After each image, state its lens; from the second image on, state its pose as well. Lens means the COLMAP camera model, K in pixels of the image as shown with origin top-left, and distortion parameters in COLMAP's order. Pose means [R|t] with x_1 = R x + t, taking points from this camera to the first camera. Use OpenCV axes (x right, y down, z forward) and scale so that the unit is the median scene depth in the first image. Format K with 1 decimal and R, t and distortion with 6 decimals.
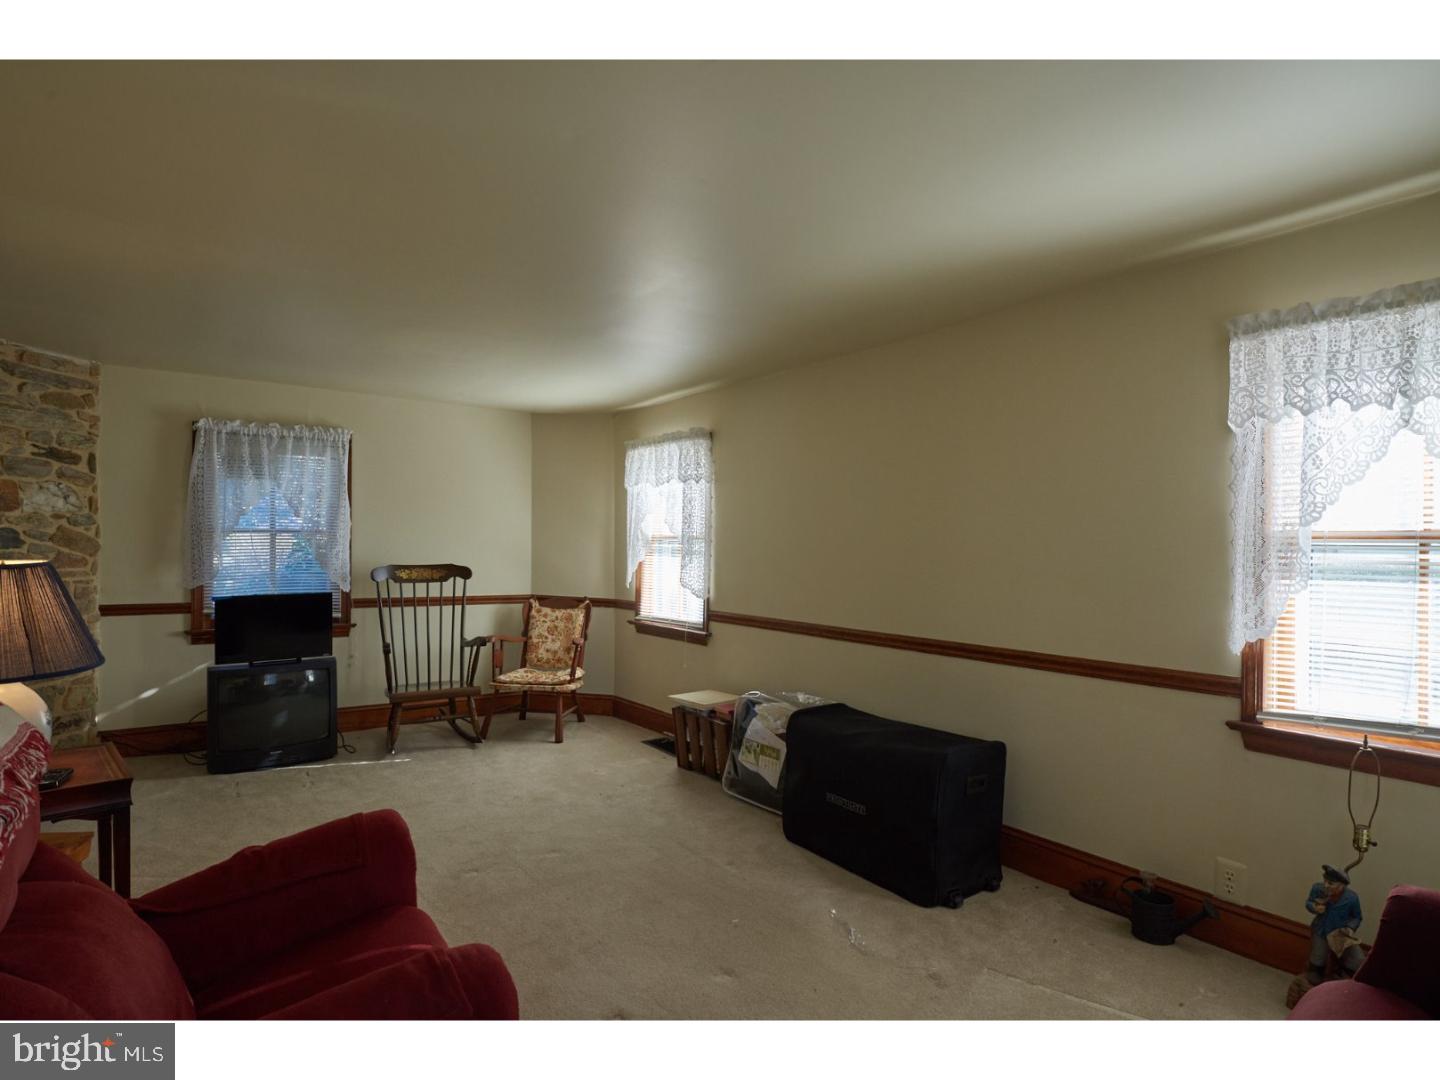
lens RADIAL K [[812.9, 0, 720.0], [0, 812.9, 540.0], [0, 0, 1]] dist [-0.055935, -0.000555]
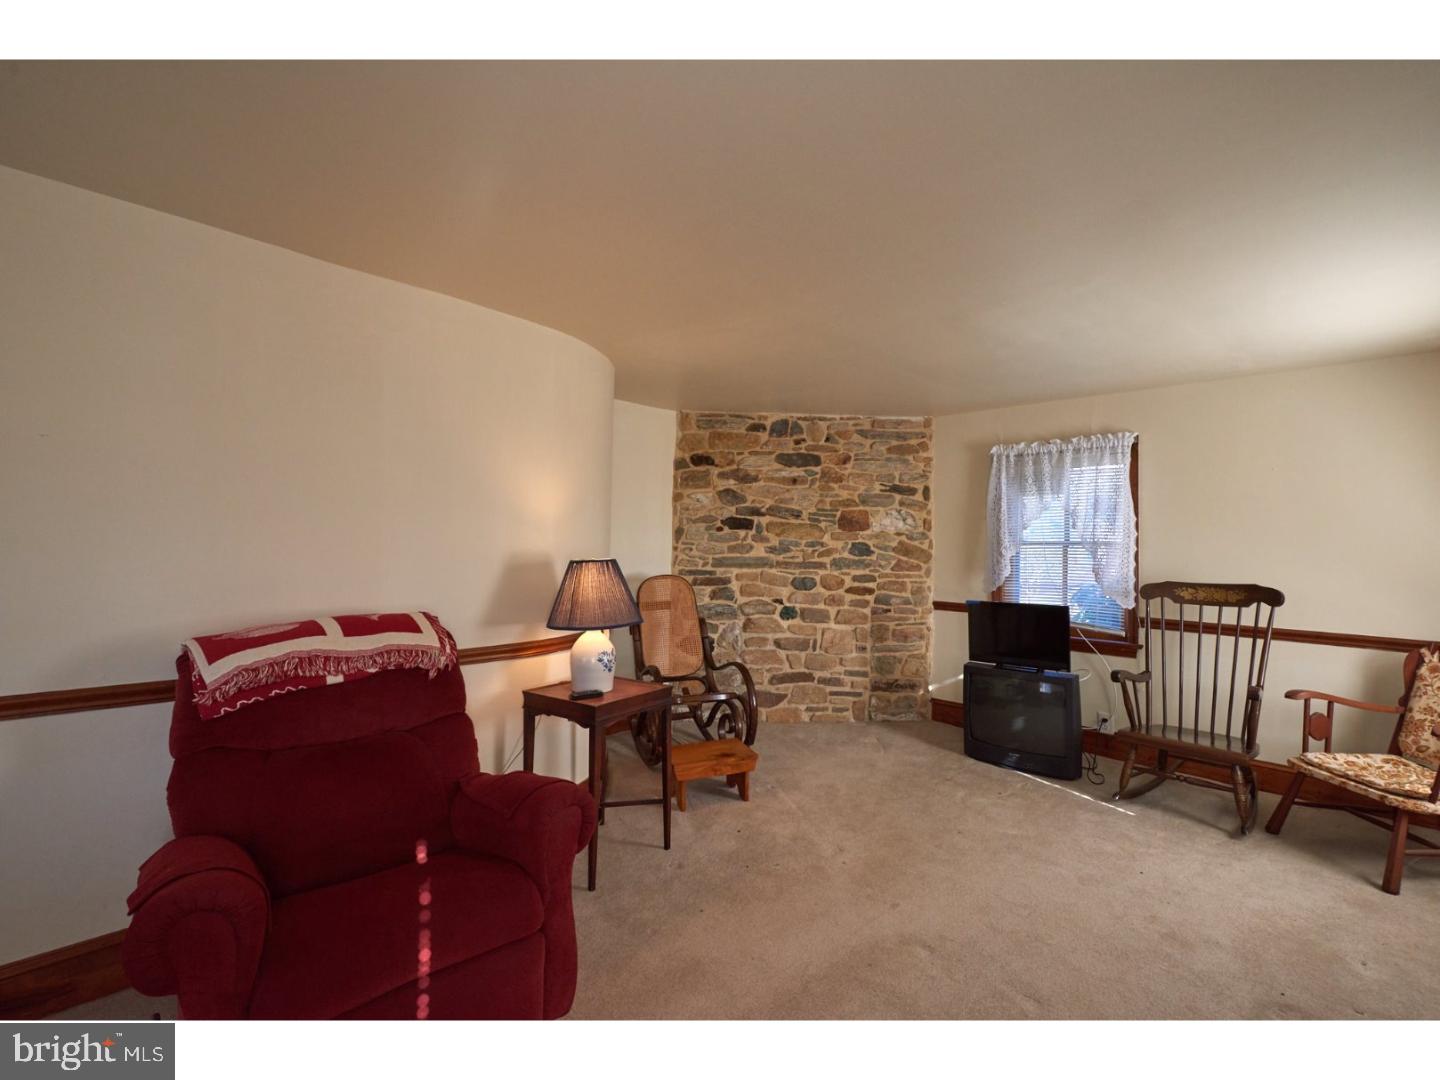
lens RADIAL K [[652.4, 0, 720.0], [0, 652.4, 540.0], [0, 0, 1]] dist [-0.000283, -0.000104]
pose [[0.135712, -0.016913, -0.990604, 0.242696], [-0.008949, 0.999793, -0.018296, 0.004412], [0.990708, 0.011348, 0.135532, 0.500498]]
